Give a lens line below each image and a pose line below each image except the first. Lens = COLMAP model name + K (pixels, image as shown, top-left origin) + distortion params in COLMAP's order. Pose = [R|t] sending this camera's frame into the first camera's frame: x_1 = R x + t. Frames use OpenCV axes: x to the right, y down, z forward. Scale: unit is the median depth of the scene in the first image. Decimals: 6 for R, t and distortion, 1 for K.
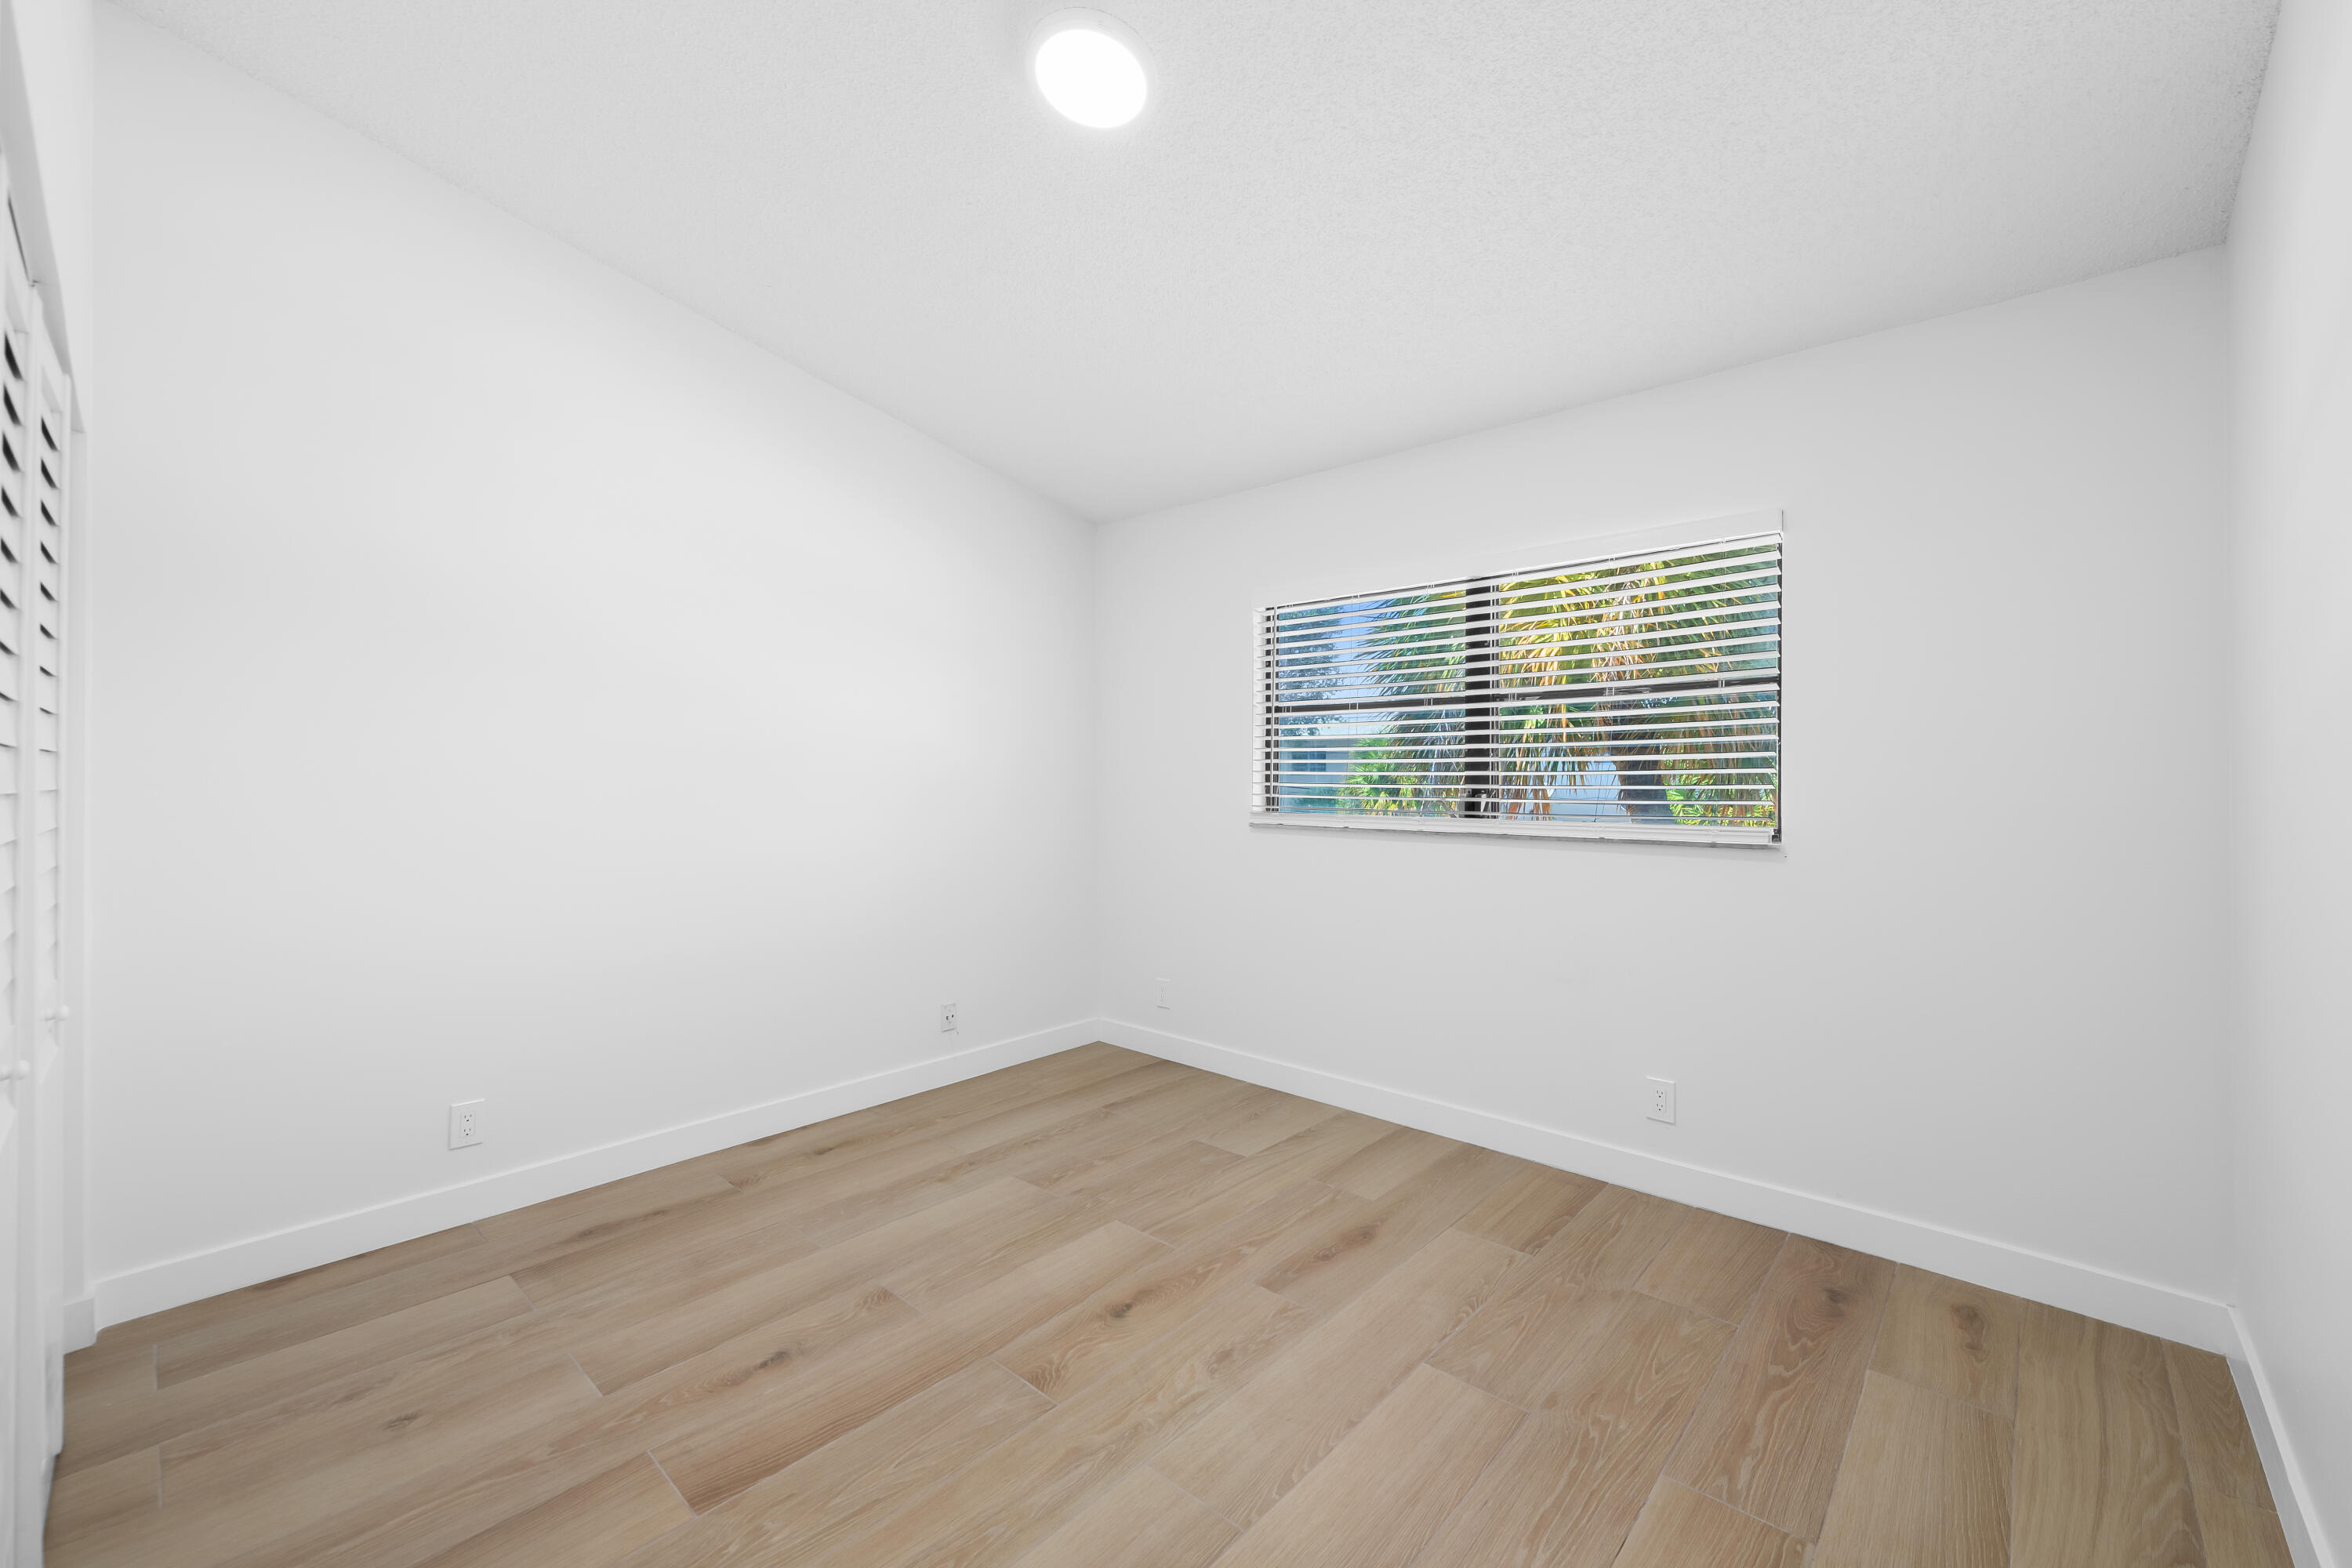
lens RADIAL K [[930.0, 0, 1180.2], [0, 930.0, 783.2], [0, 0, 1]] dist [-0.002507, -0.000543]
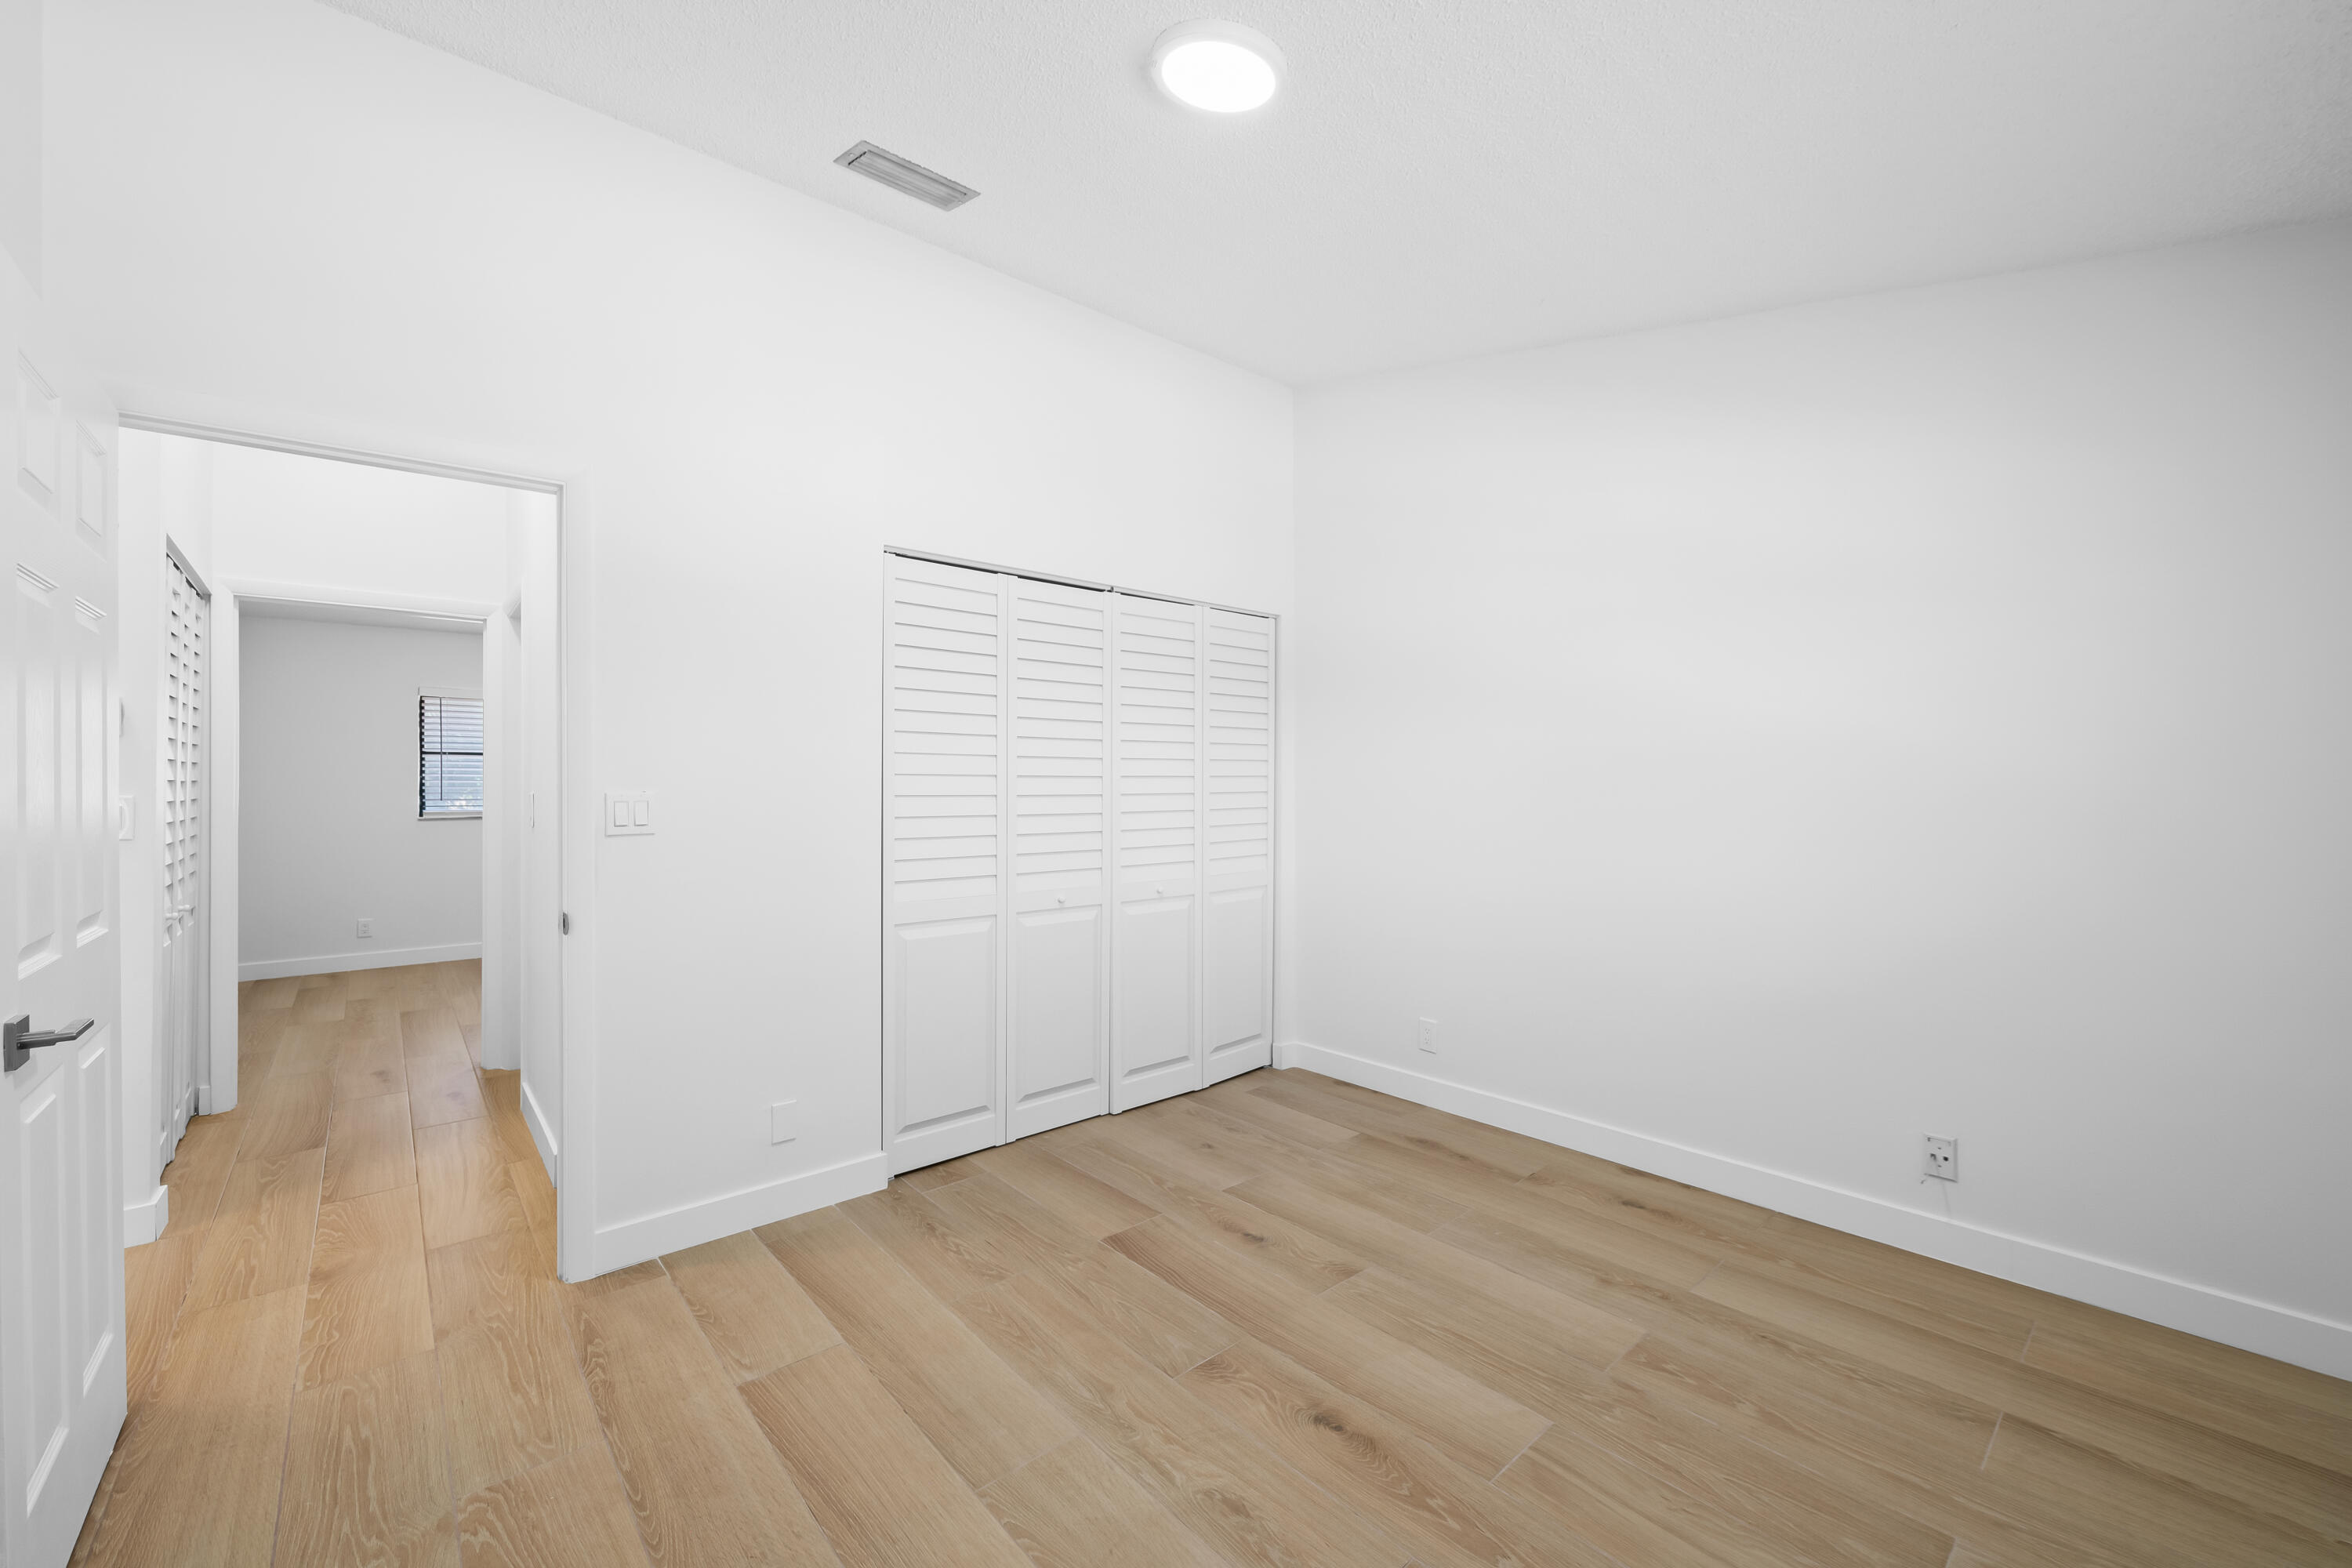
lens RADIAL K [[930.0, 0, 1189.1], [0, 930.0, 782.1], [0, 0, 1]] dist [-0.002507, -0.000543]
pose [[-0.105133, 0.004084, -0.994450, 0.681758], [-0.004294, 0.999980, 0.004560, -0.014747], [0.994449, 0.004750, -0.105114, 0.832070]]
